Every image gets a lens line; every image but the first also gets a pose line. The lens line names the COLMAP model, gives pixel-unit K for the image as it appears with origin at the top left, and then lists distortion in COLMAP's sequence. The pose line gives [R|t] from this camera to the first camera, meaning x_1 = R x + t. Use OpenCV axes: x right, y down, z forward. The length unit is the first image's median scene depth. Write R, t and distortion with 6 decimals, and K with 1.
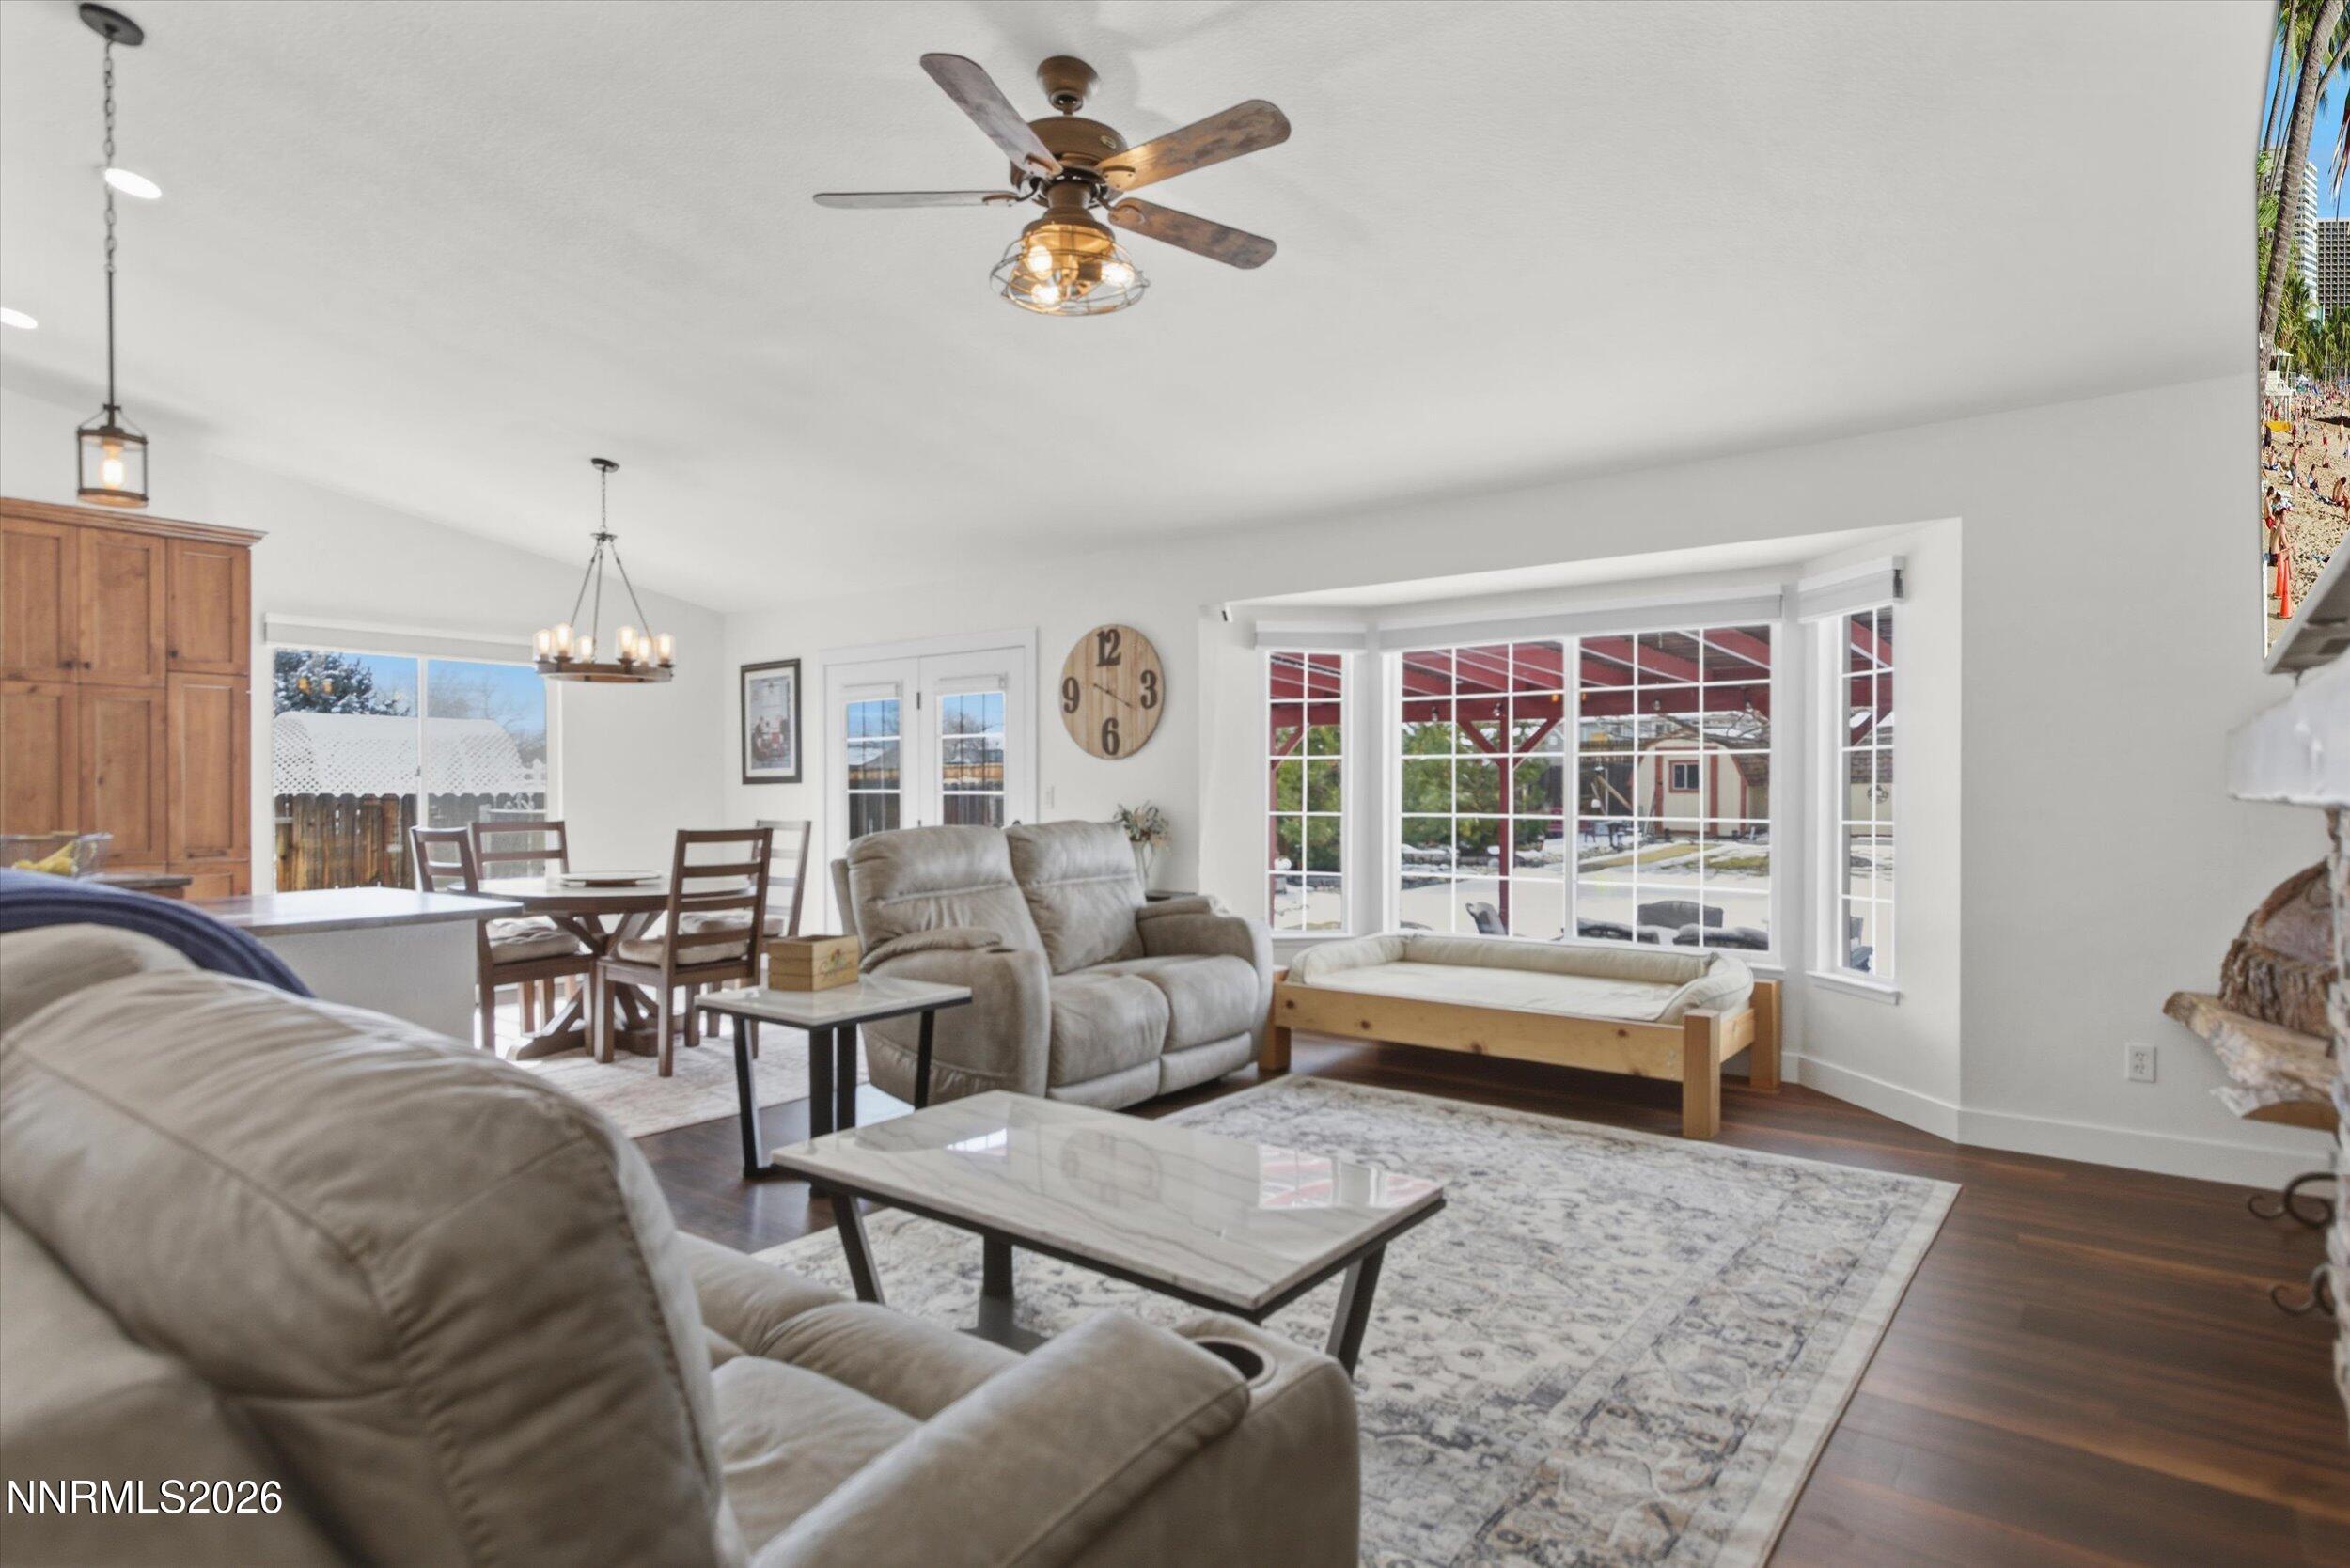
lens RADIAL K [[1255.0, 0, 1182.7], [0, 1255.0, 792.7], [0, 0, 1]] dist [-0.000419, 0.002259]
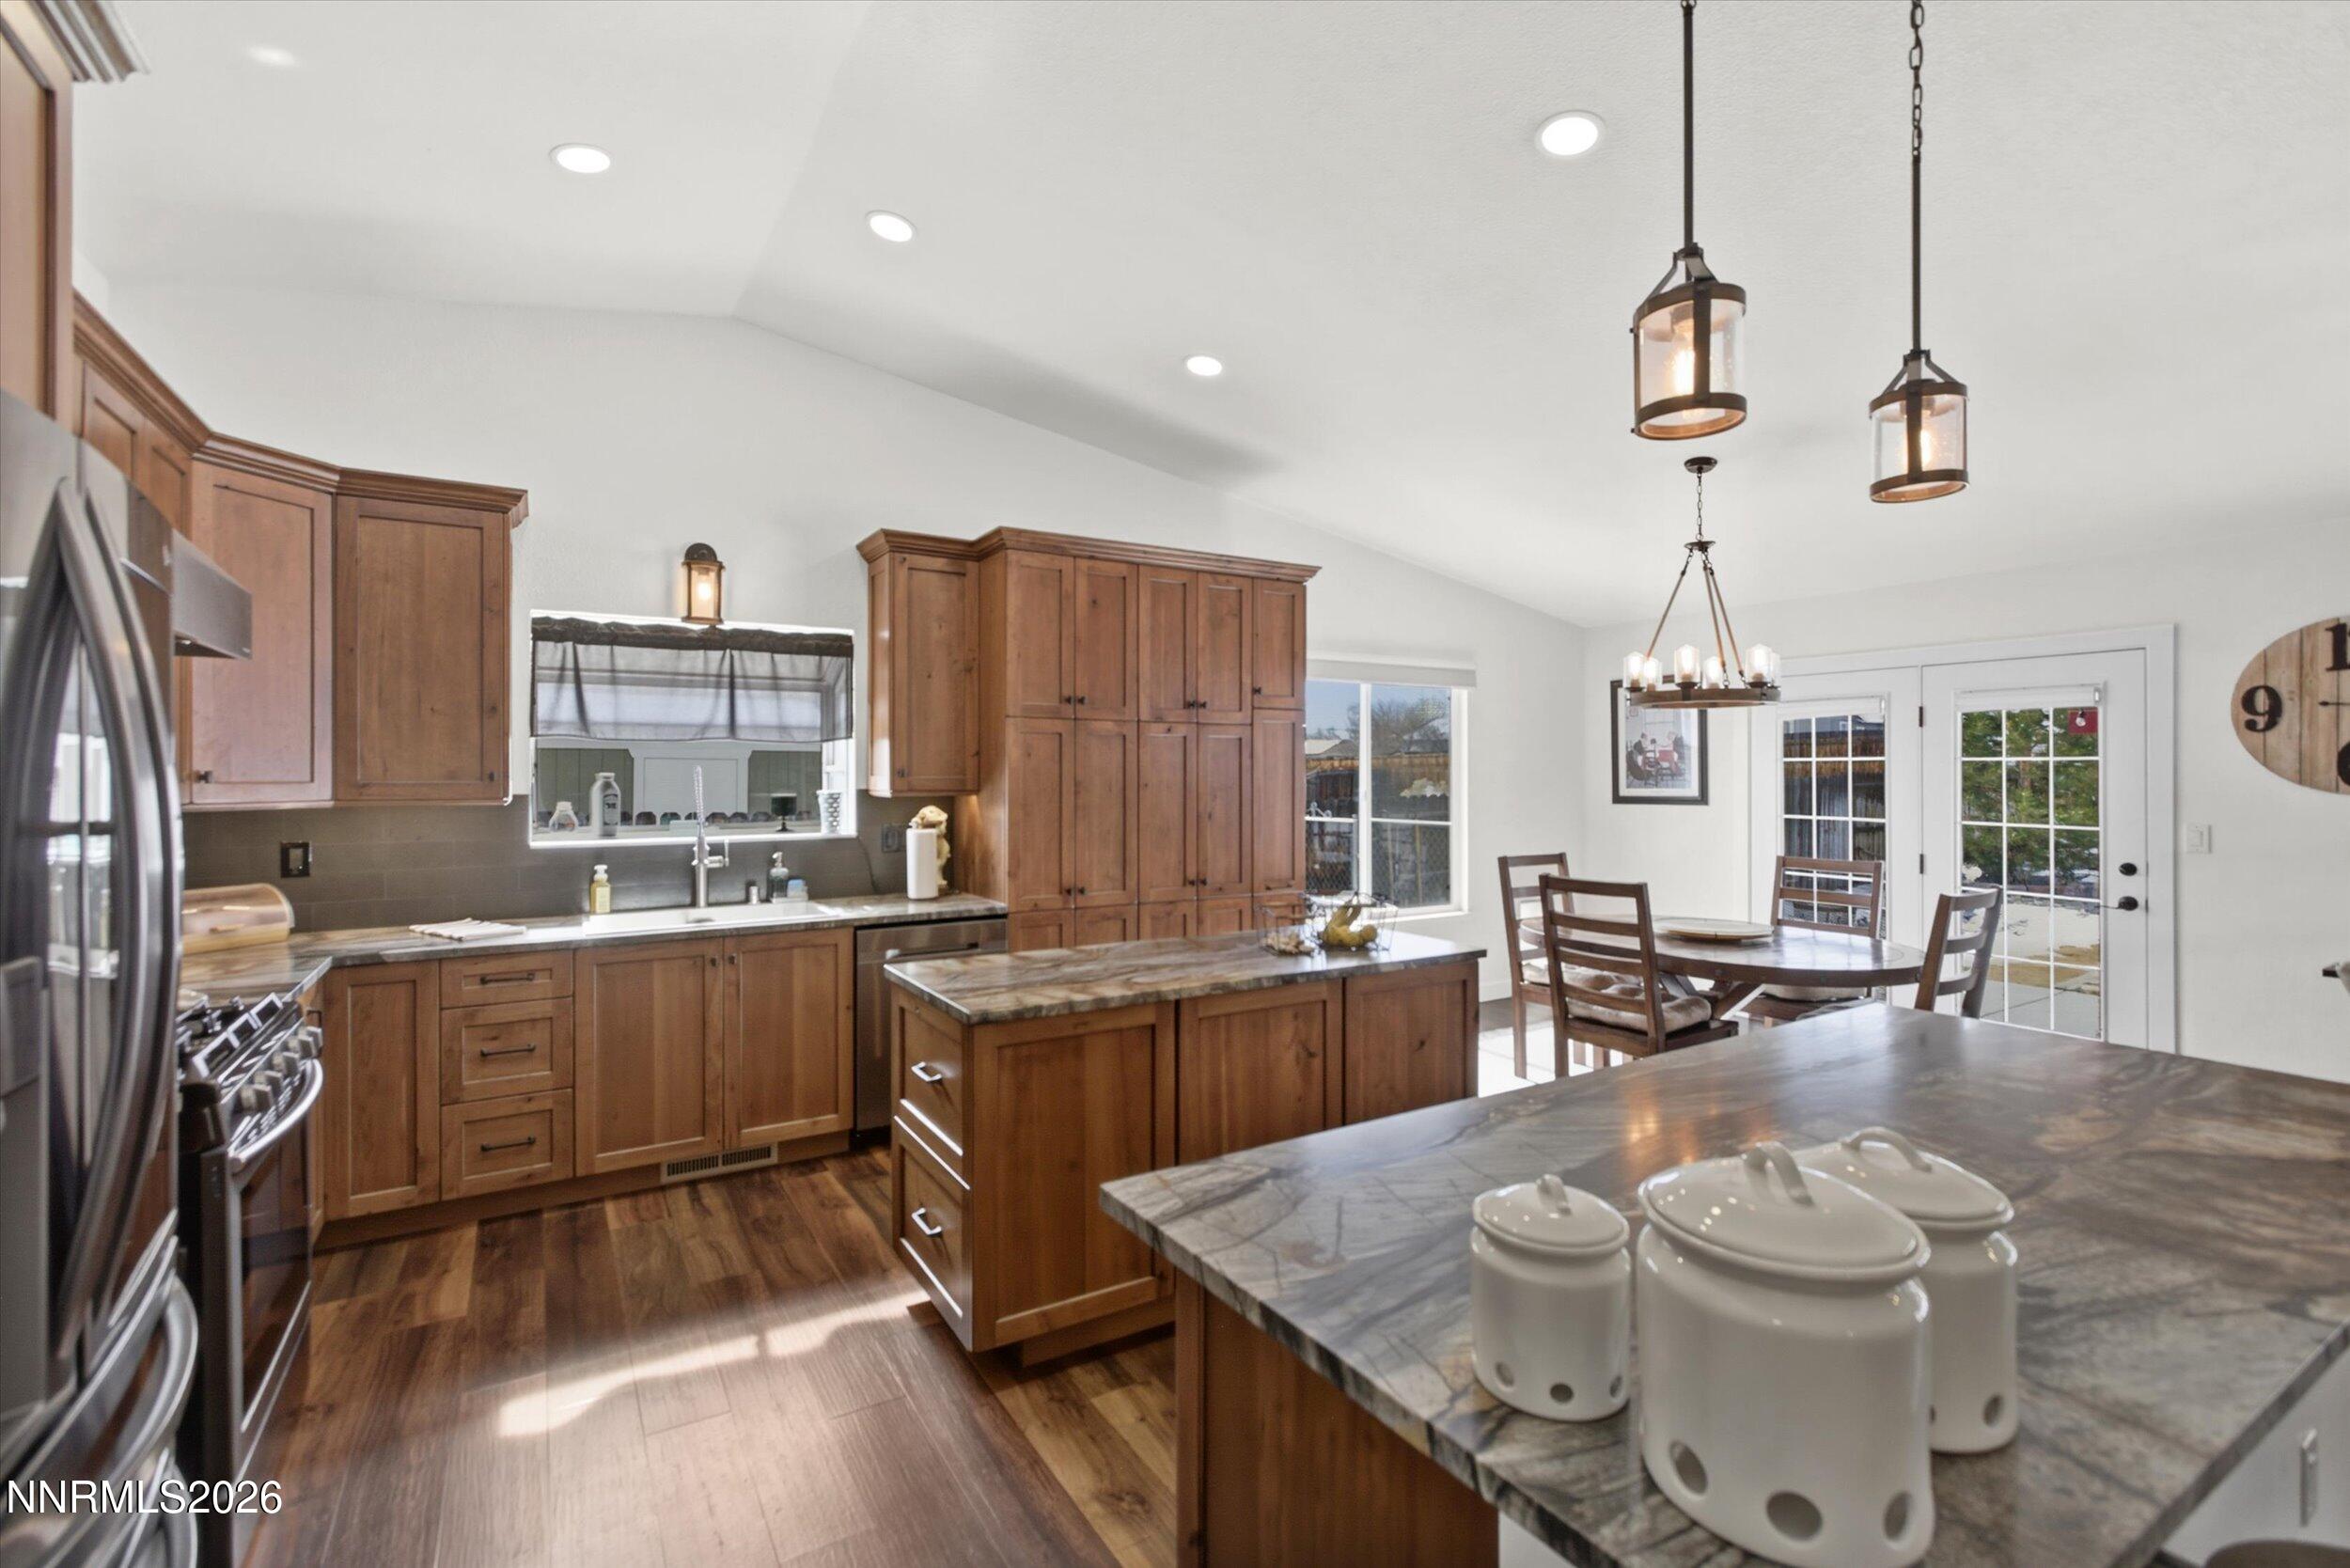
lens RADIAL K [[1050.6, 0, 1175.9], [0, 1050.6, 778.7], [0, 0, 1]] dist [-0.000651, 0.002405]
pose [[0.927580, 0.003453, -0.373609, -0.549347], [-0.002232, 0.999991, 0.003699, -0.042504], [0.373618, -0.002597, 0.927579, 0.182918]]
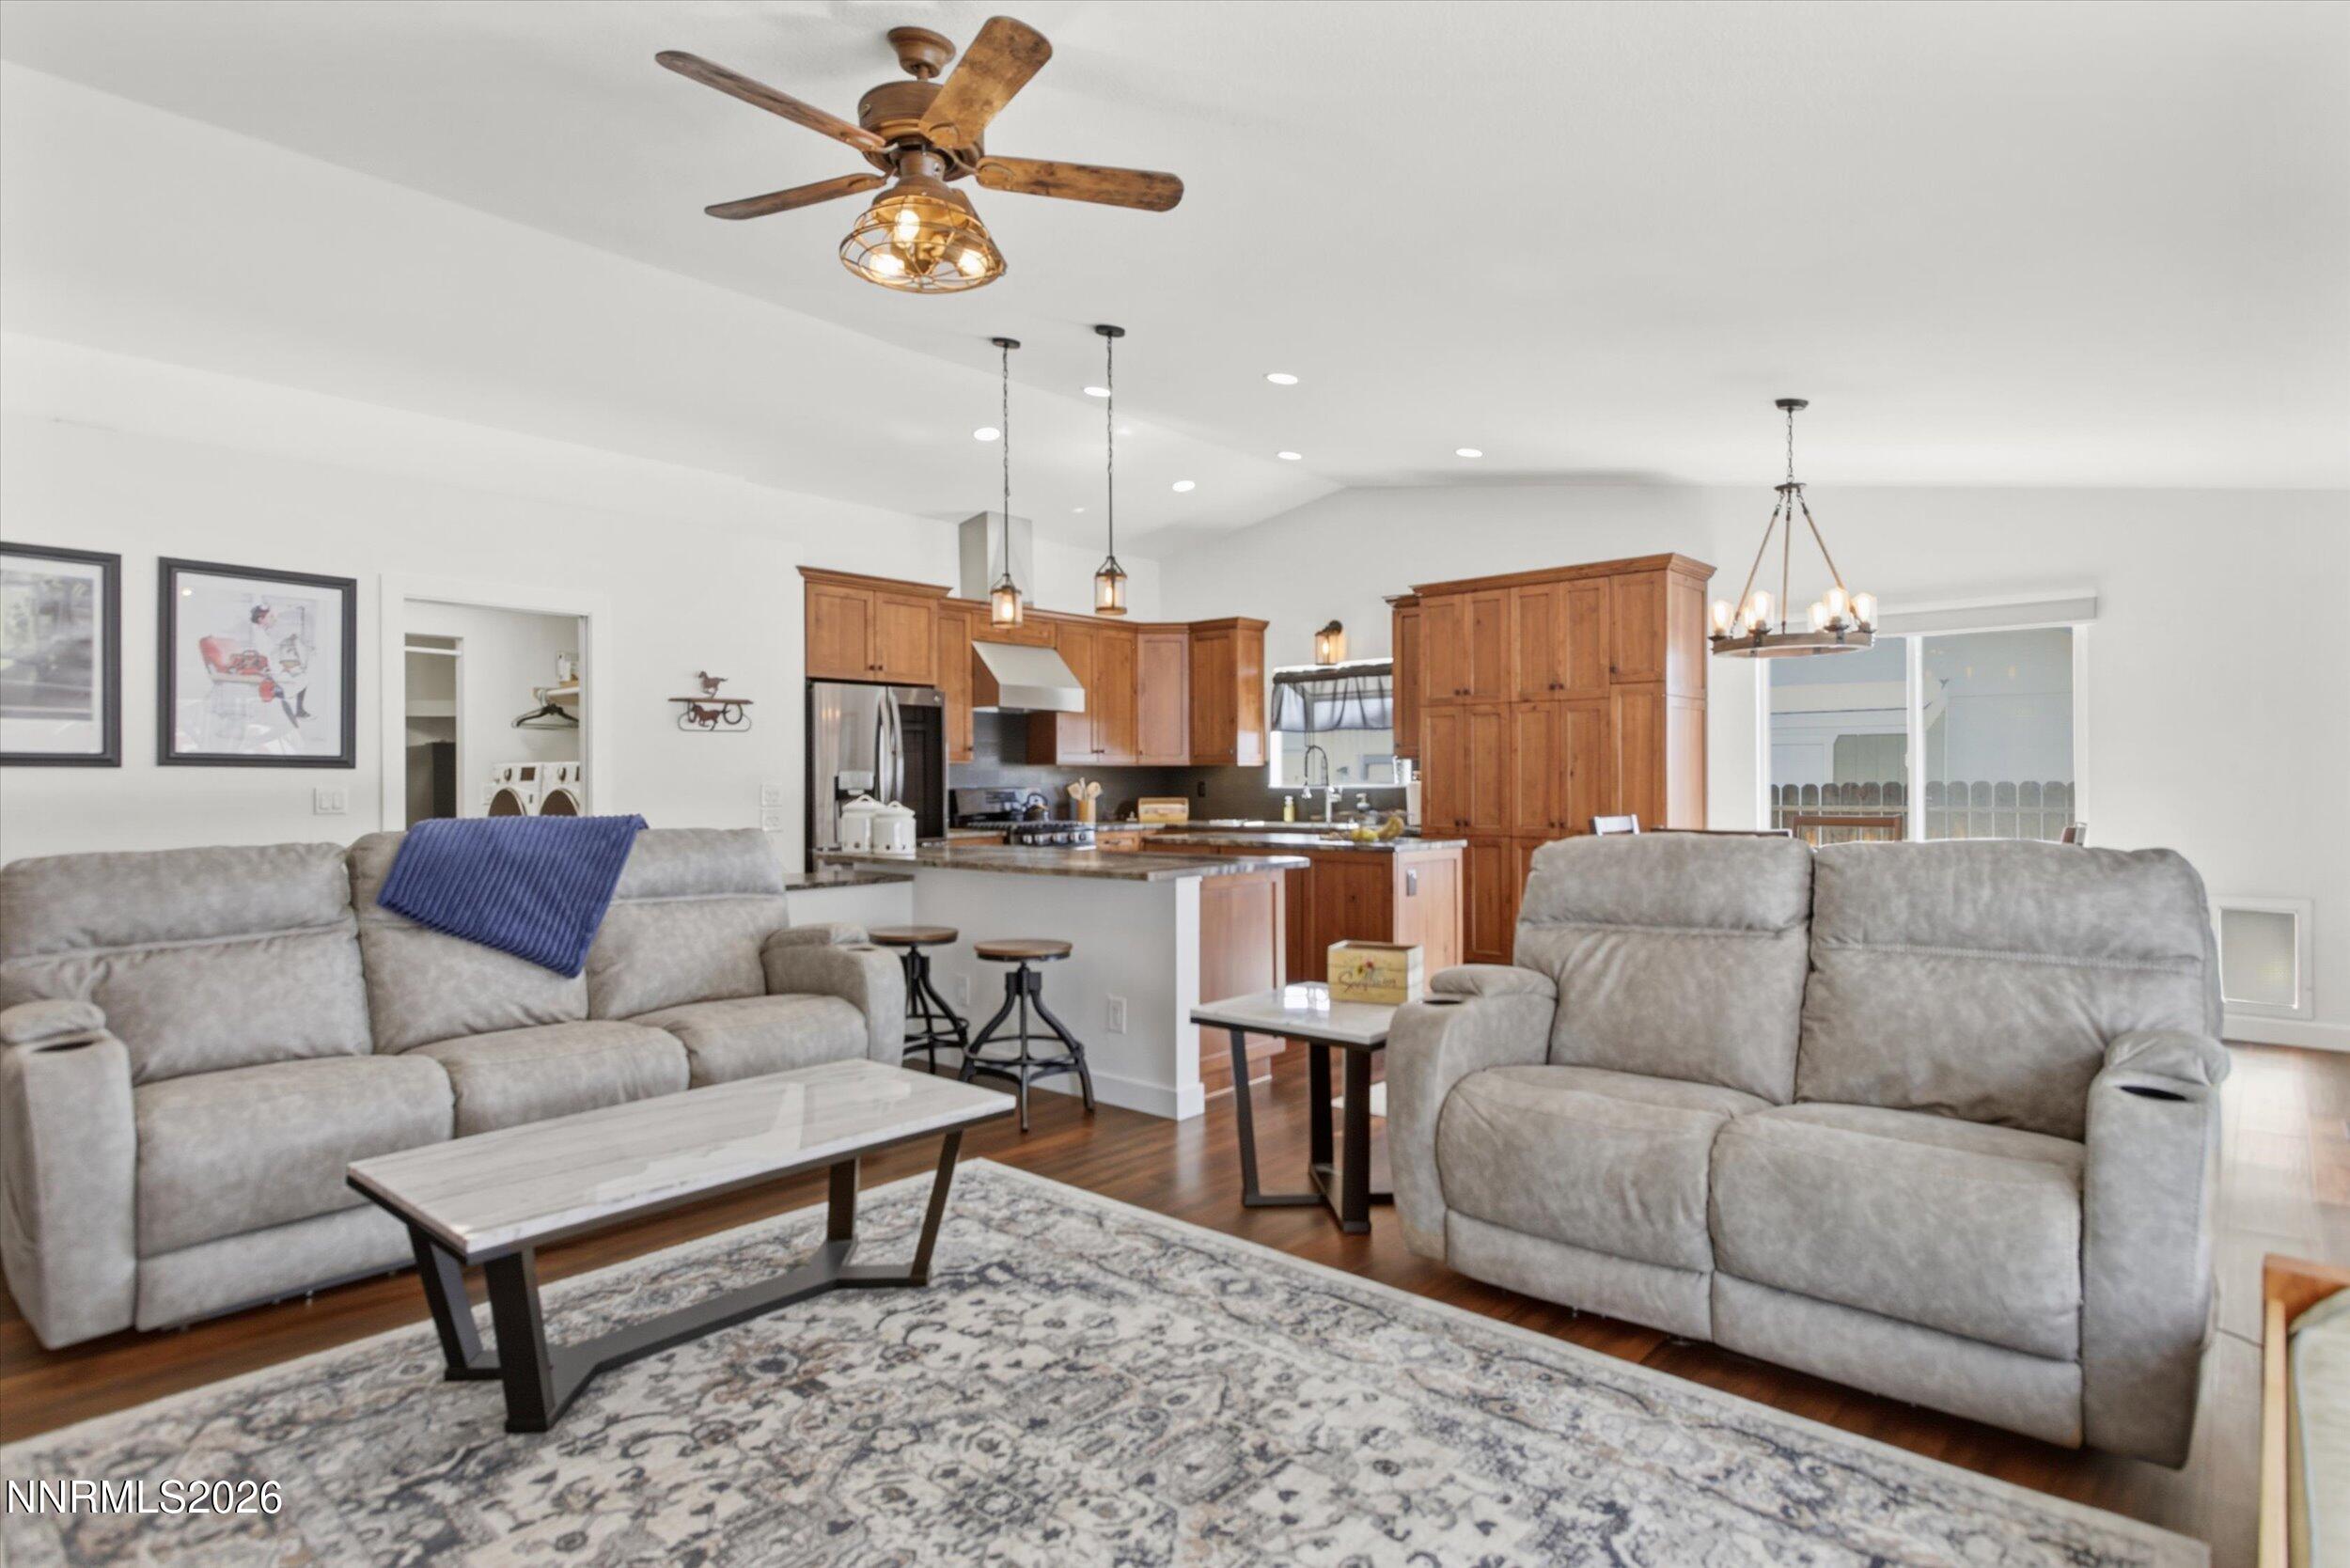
lens RADIAL K [[1255.0, 0, 1181.0], [0, 1255.0, 770.0], [0, 0, 1]] dist [-0.000419, 0.002259]
pose [[-0.083797, -0.008524, -0.996446, 0.456863], [0.002287, 0.999959, -0.008747, -0.002622], [0.996480, -0.003011, -0.083774, 0.685999]]
